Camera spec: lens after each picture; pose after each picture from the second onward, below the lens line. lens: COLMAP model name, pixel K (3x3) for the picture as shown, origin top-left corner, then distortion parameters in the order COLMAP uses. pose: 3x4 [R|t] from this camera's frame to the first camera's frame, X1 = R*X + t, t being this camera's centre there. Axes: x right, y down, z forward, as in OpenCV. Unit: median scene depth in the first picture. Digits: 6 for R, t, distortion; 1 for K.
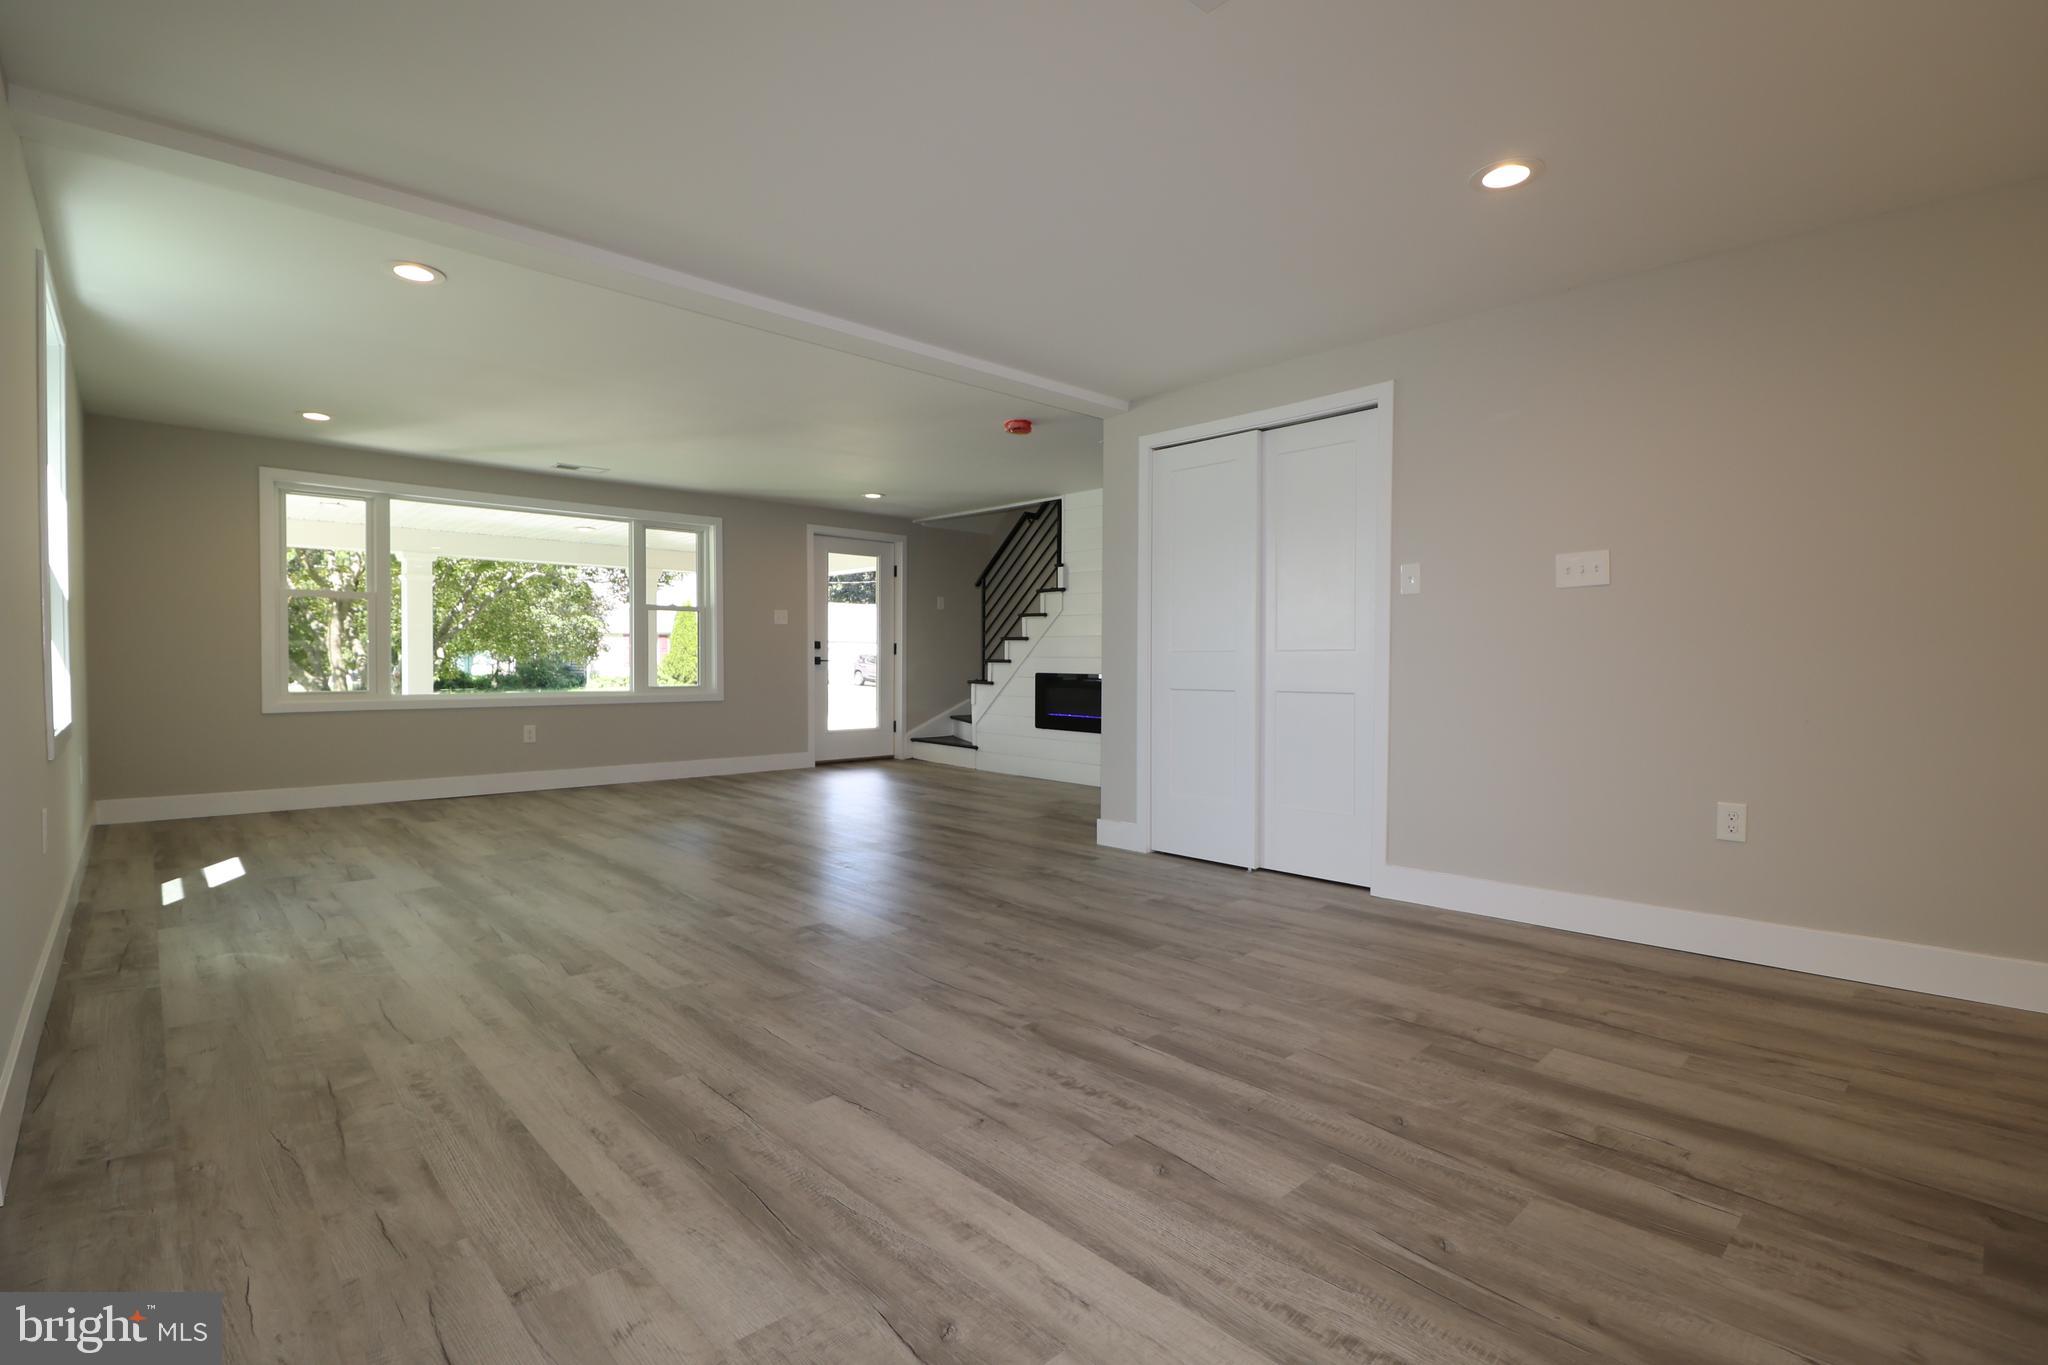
lens RADIAL K [[946.0, 0, 1014.0], [0, 946.0, 686.6], [0, 0, 1]] dist [-0.009297, -0.004894]
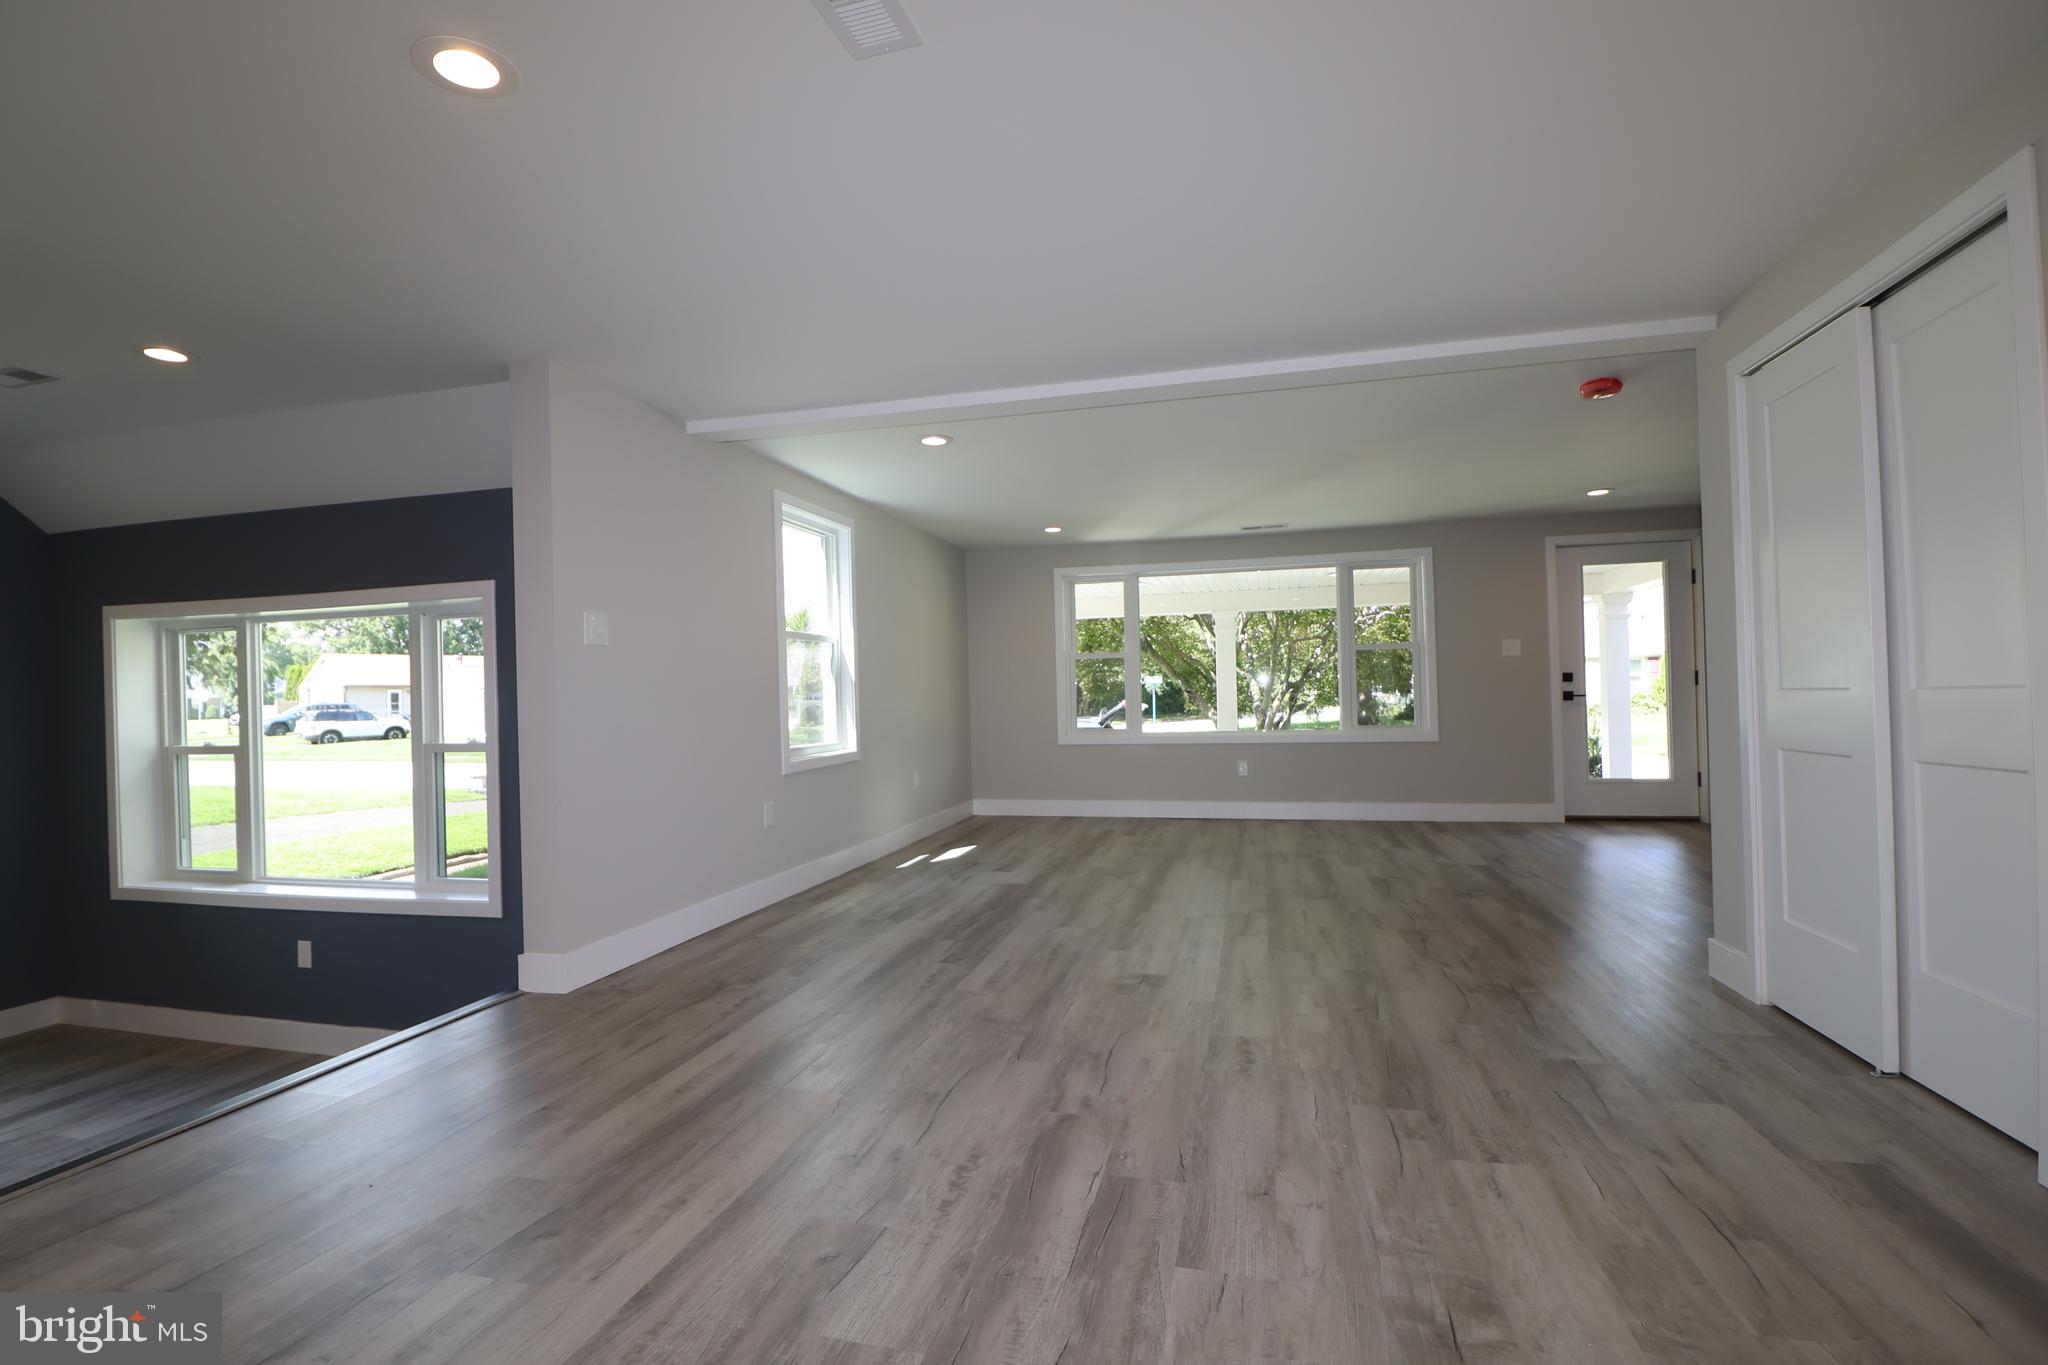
lens RADIAL K [[946.0, 0, 1013.0], [0, 946.0, 683.6], [0, 0, 1]] dist [-0.009297, -0.004894]
pose [[0.535171, -0.027882, -0.844284, 0.704673], [0.001256, 0.999480, -0.032211, -0.034651], [0.844743, 0.016178, 0.534928, 0.399092]]
